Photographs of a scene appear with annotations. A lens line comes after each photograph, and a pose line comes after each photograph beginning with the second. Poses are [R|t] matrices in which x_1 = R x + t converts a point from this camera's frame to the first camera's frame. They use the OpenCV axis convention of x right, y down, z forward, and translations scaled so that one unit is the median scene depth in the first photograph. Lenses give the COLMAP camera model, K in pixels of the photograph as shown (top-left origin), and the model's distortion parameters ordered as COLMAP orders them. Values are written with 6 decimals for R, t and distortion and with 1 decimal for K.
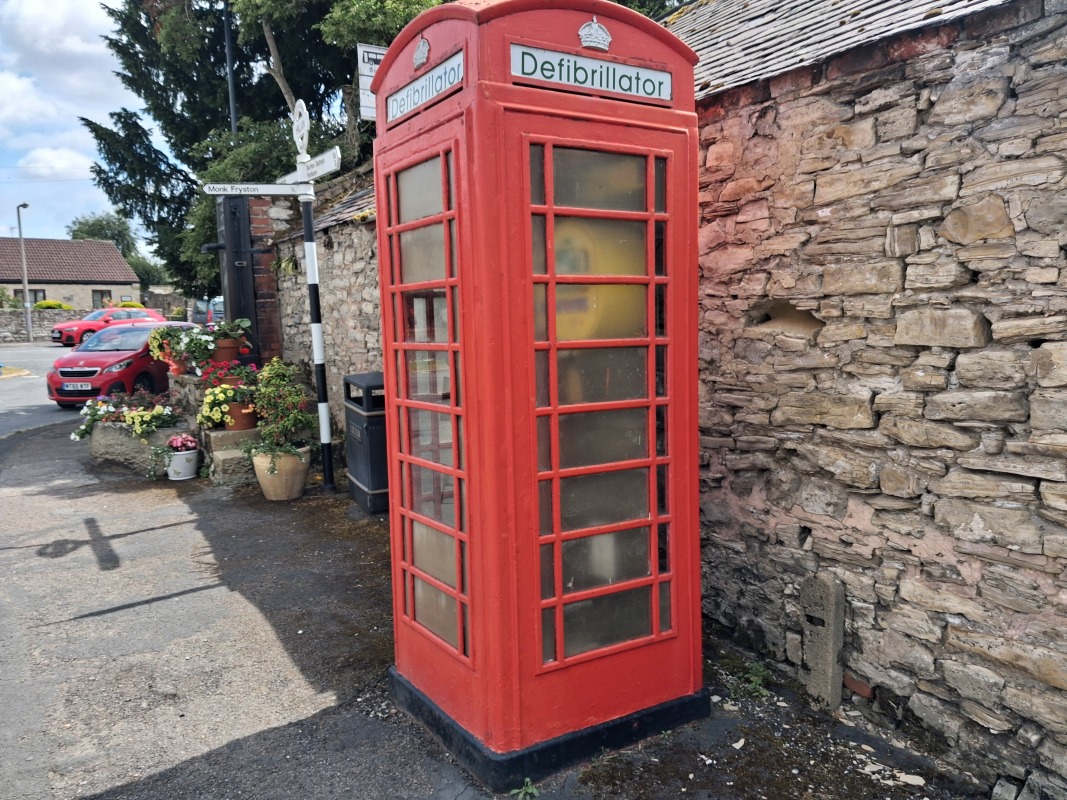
lens RADIAL K [[832.0, 0, 538.1], [0, 832.0, 404.6], [0, 0, 1]] dist [-0.000486, -0.003092]
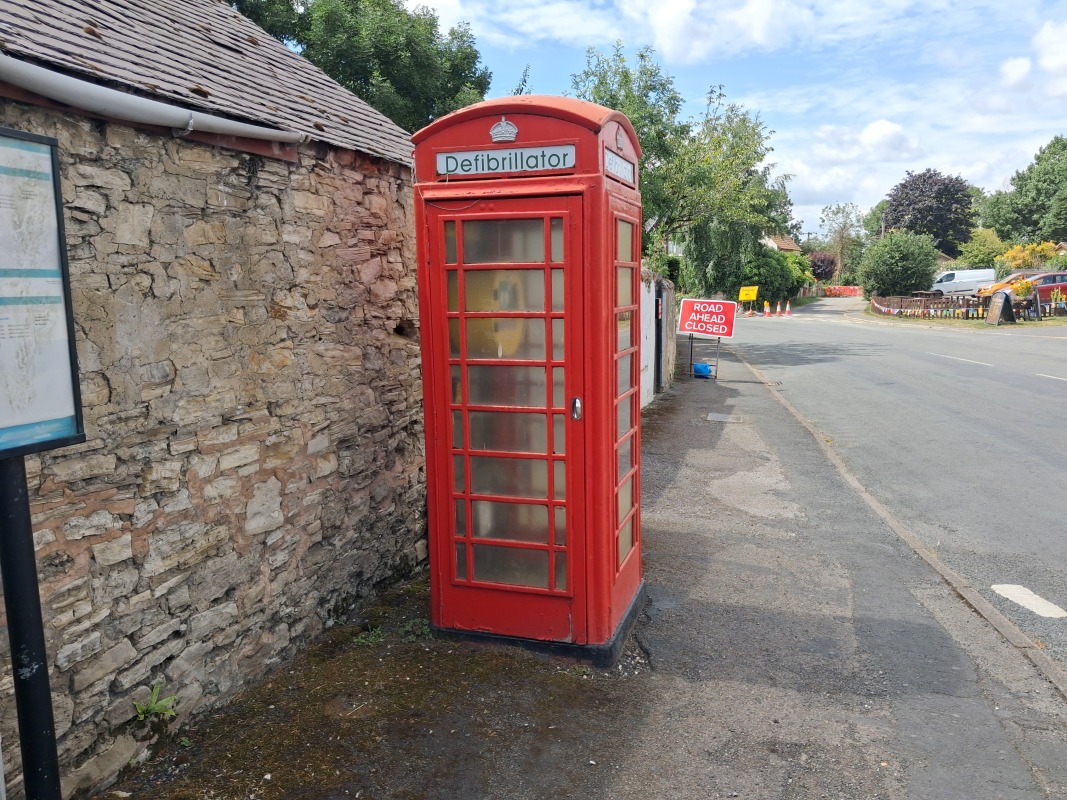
lens RADIAL K [[823.0, 0, 551.3], [0, 823.0, 399.7], [0, 0, 1]] dist [0.055284, -0.122450]
pose [[-0.644921, -0.073253, 0.760730, -0.990576], [0.098695, 0.979078, 0.177948, -0.224909], [-0.757849, 0.189843, -0.624199, 1.760149]]
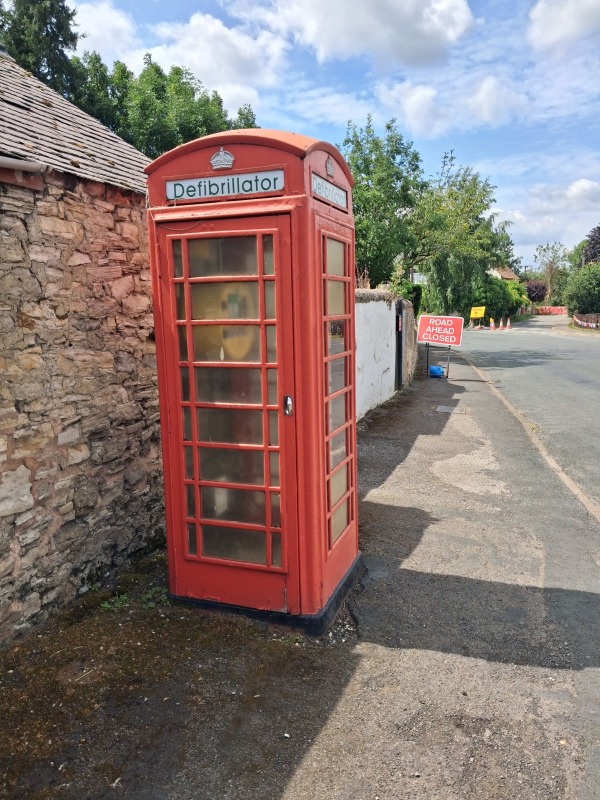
lens RADIAL K [[623.8, 0, 298.4], [0, 623.8, 391.5], [0, 0, 1]] dist [-0.000486, -0.003092]
pose [[-0.607311, -0.068618, 0.791495, -0.920461], [0.108997, 0.979646, 0.168562, -0.189492], [-0.786951, 0.188641, -0.587471, 1.578402]]
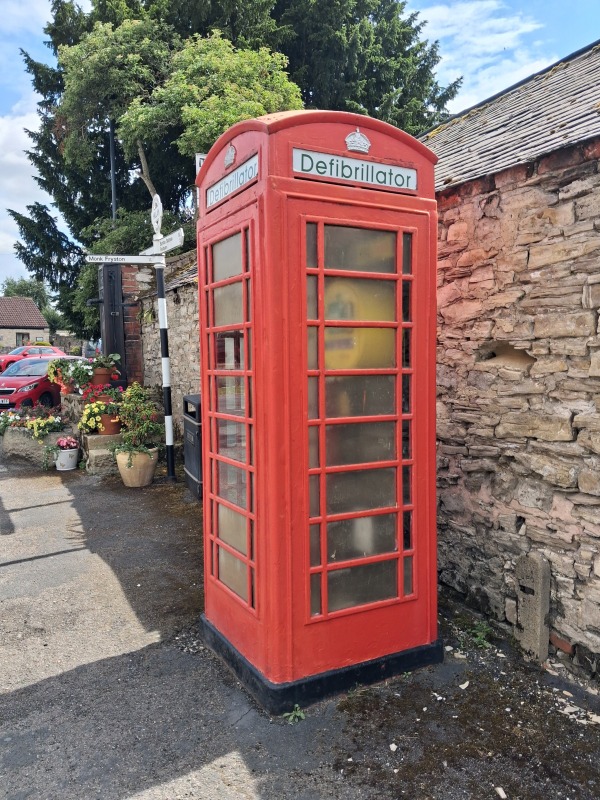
lens RADIAL K [[618.1, 0, 300.0], [0, 618.1, 400.0], [0, 0, 1]] dist [0.002222, 0.002767]
pose [[0.997855, 0.016014, -0.063472, 0.038196], [-0.018177, 0.999268, -0.033654, 0.004499], [0.062887, 0.034736, 0.997416, 0.015179]]
